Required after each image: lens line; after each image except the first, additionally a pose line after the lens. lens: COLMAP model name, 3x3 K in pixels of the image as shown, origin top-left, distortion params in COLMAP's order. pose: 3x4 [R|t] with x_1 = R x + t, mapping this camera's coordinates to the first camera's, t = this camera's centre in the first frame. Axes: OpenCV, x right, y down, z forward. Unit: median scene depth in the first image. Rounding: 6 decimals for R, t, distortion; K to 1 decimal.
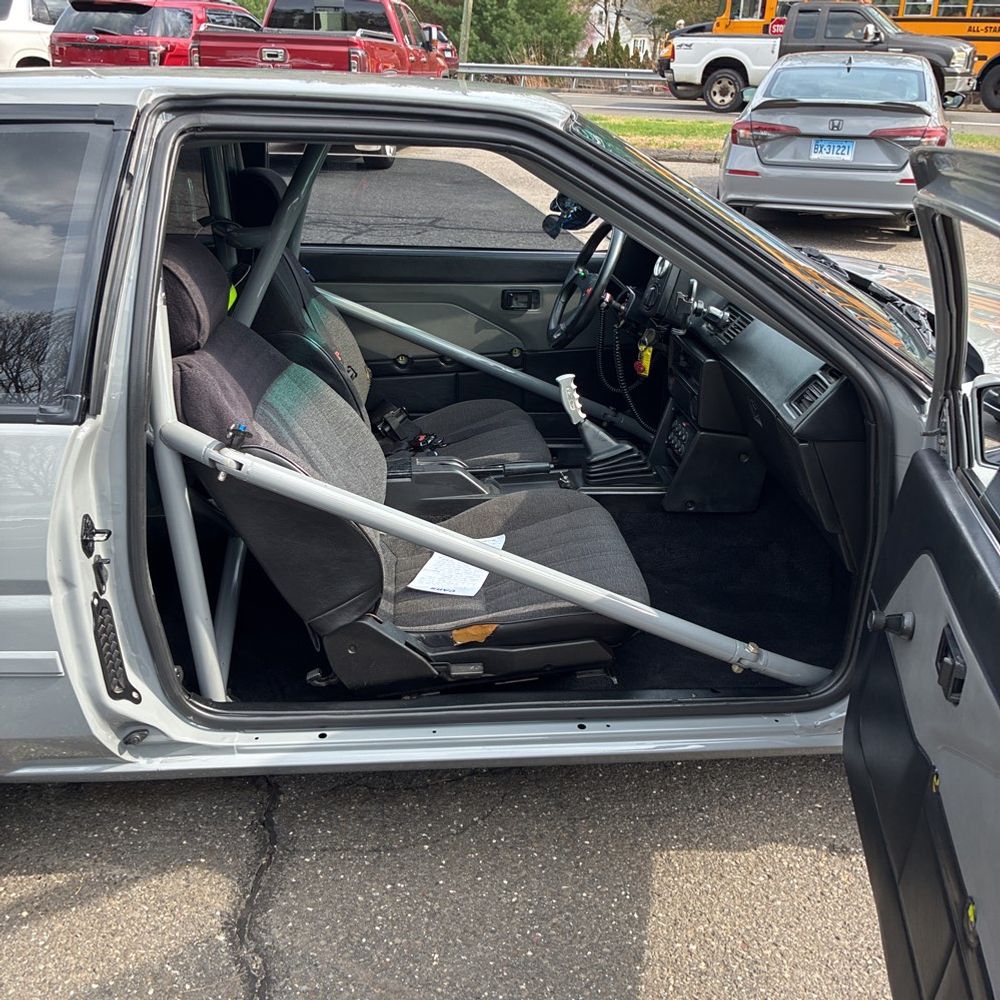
lens RADIAL K [[1012.4, 0, 486.0], [0, 1012.4, 484.3], [0, 0, 1]] dist [0.020883, 0.000000]
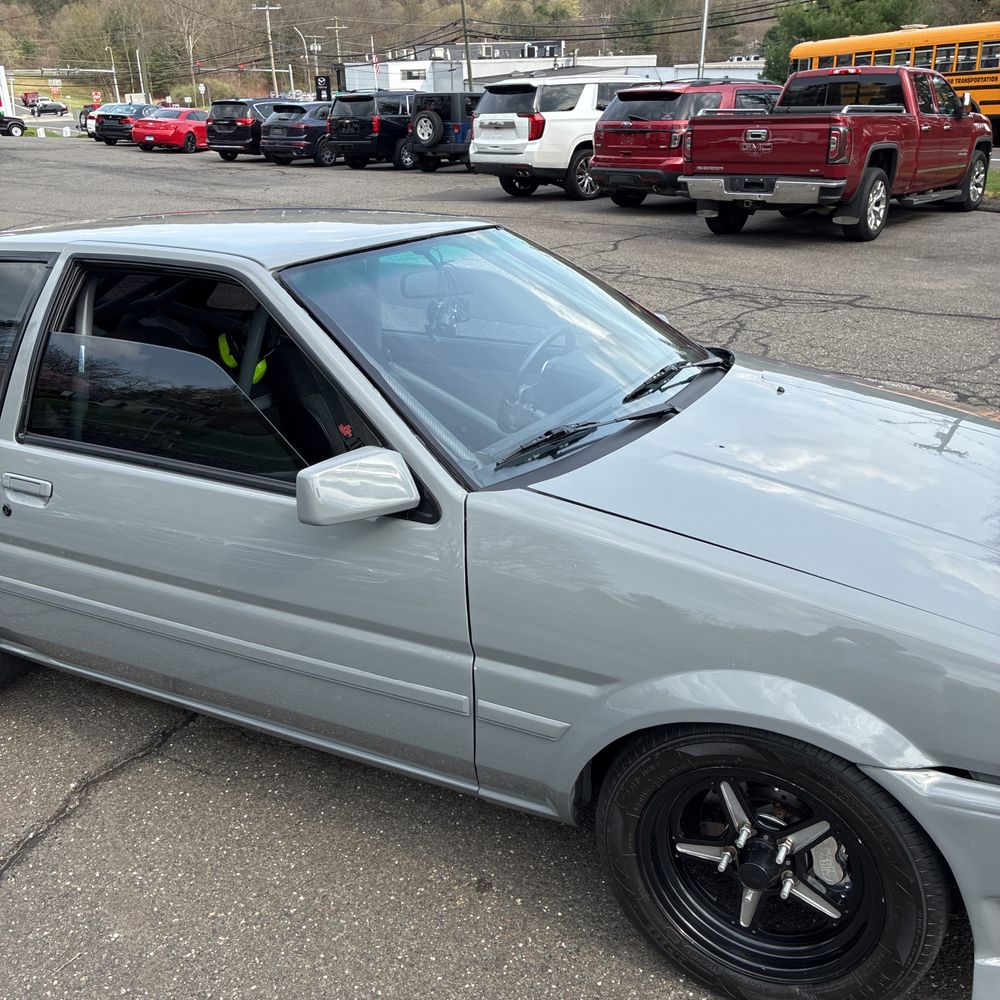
lens RADIAL K [[1012.4, 0, 495.8], [0, 1012.4, 500.6], [0, 0, 1]] dist [0.020883, 0.000000]
pose [[0.844634, 0.145677, -0.515142, 0.823024], [-0.165939, 0.986113, 0.006786, -0.073756], [0.508977, 0.079750, 0.857078, -0.012659]]
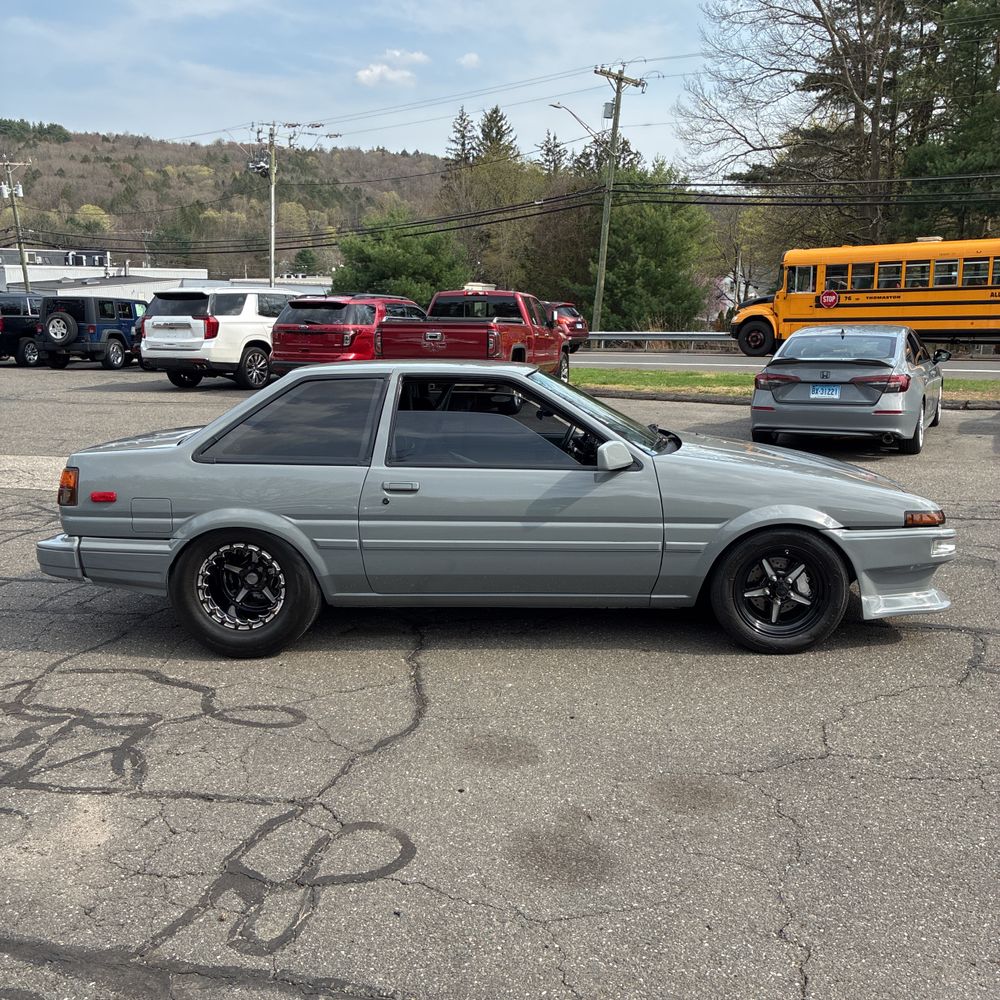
lens RADIAL K [[1012.4, 0, 492.3], [0, 1012.4, 494.7], [0, 0, 1]] dist [0.020883, 0.000000]
pose [[0.990720, -0.005392, -0.135809, 0.290719], [-0.025901, 0.973413, -0.227590, 0.519382], [0.133425, 0.228995, 0.964240, -1.401061]]
